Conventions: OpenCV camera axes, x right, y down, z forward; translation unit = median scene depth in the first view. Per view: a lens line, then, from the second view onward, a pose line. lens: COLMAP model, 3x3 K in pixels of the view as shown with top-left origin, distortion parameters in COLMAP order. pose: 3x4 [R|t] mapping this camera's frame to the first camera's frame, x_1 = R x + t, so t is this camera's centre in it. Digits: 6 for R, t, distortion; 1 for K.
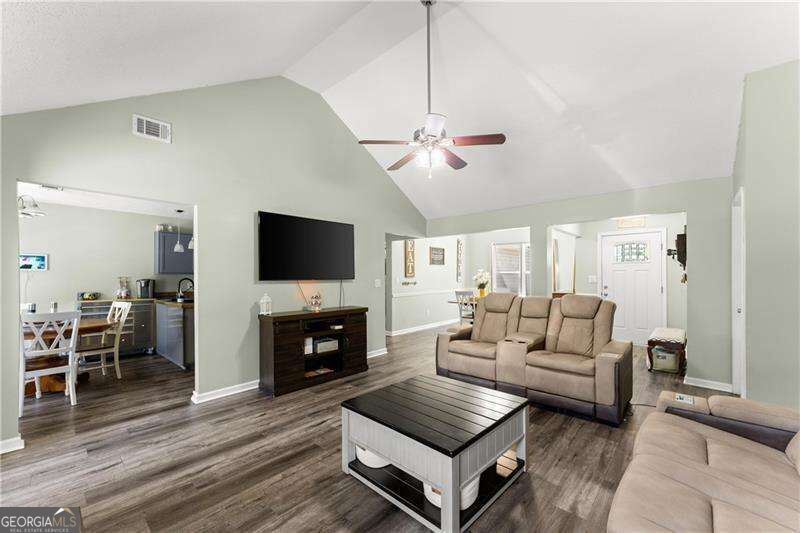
lens RADIAL K [[324.3, 0, 402.3], [0, 324.3, 275.0], [0, 0, 1]] dist [0.008714, 0.000390]
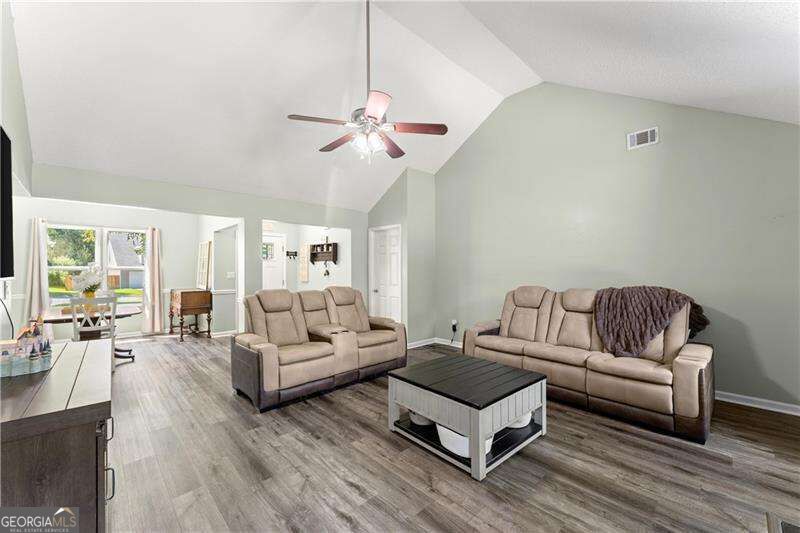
lens RADIAL K [[324.3, 0, 403.3], [0, 324.3, 268.8], [0, 0, 1]] dist [0.008714, 0.000390]
pose [[0.082482, 0.007418, 0.996565, -0.629524], [0.005406, 0.999954, -0.007891, 0.007369], [-0.996578, 0.006038, 0.082438, 0.640464]]
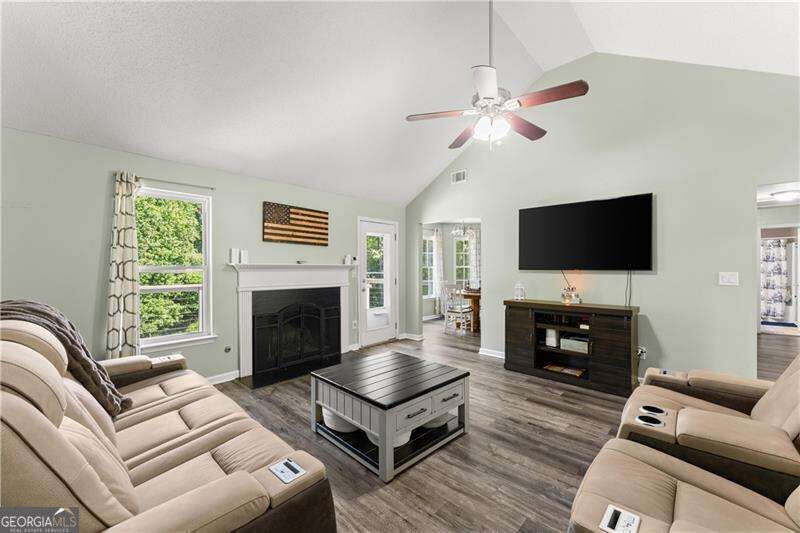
lens RADIAL K [[324.3, 0, 402.2], [0, 324.3, 267.5], [0, 0, 1]] dist [0.008714, 0.000390]
pose [[-0.020101, 0.006340, -0.999778, 0.723151], [0.002527, 0.999977, 0.006291, 0.001347], [0.999795, -0.002400, -0.020117, 0.606726]]
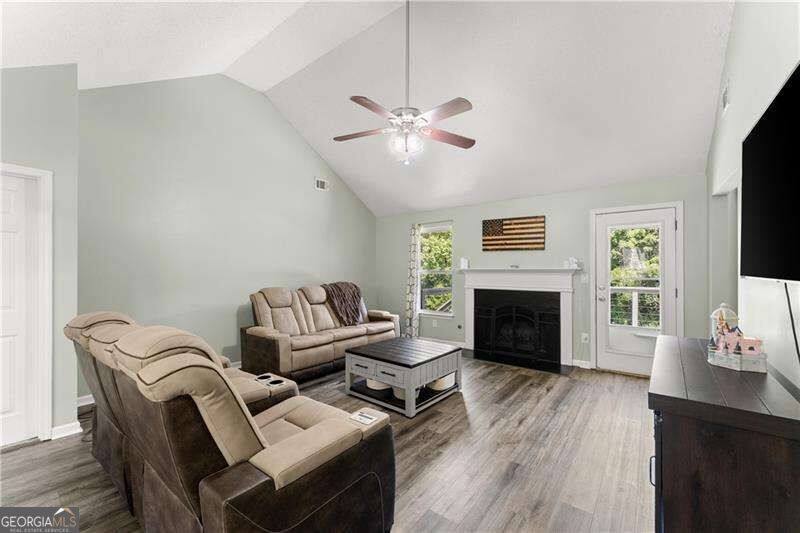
lens RADIAL K [[324.3, 0, 399.4], [0, 324.3, 271.1], [0, 0, 1]] dist [0.008714, 0.000390]
pose [[-0.997993, 0.005264, -0.063108, 0.127840], [0.005258, 0.999986, 0.000261, 0.003964], [0.063108, -0.000071, -0.998007, 1.469426]]
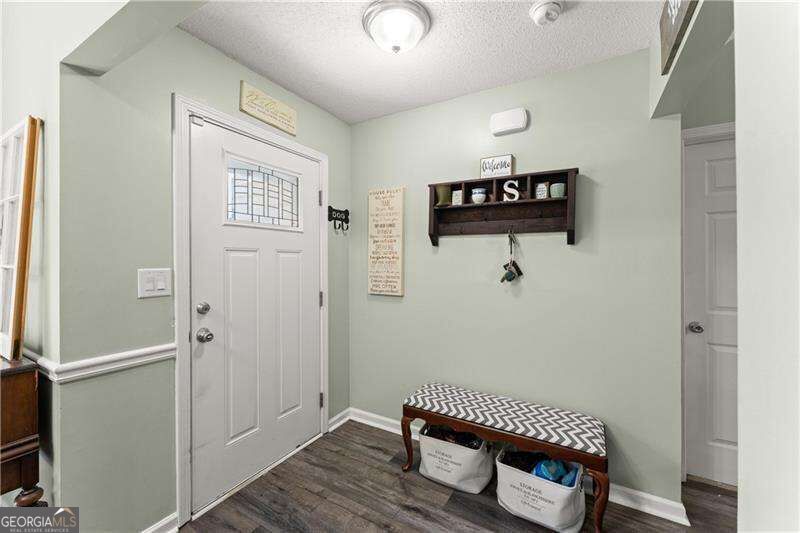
lens RADIAL K [[324.3, 0, 400.4], [0, 324.3, 262.4], [0, 0, 1]] dist [0.008714, 0.000390]
pose [[-0.198188, 0.000372, 0.980164, 0.529706], [0.003823, 0.999993, 0.000393, -0.002269], [-0.980157, 0.003825, -0.198188, 1.453799]]
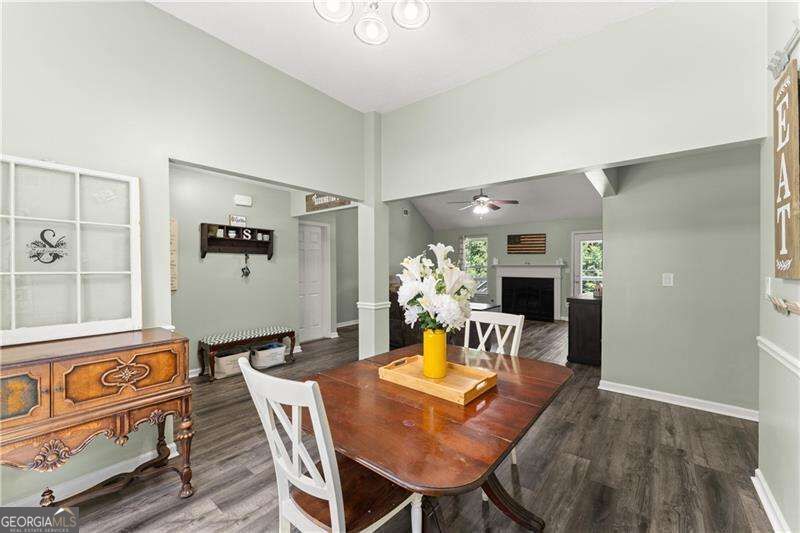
lens RADIAL K [[324.3, 0, 403.3], [0, 324.3, 268.1], [0, 0, 1]] dist [0.008714, 0.000390]
pose [[-0.998560, 0.007731, -0.053087, 0.526299], [0.007275, 0.999935, 0.008781, -0.004947], [0.053152, 0.008382, -0.998551, 2.318857]]
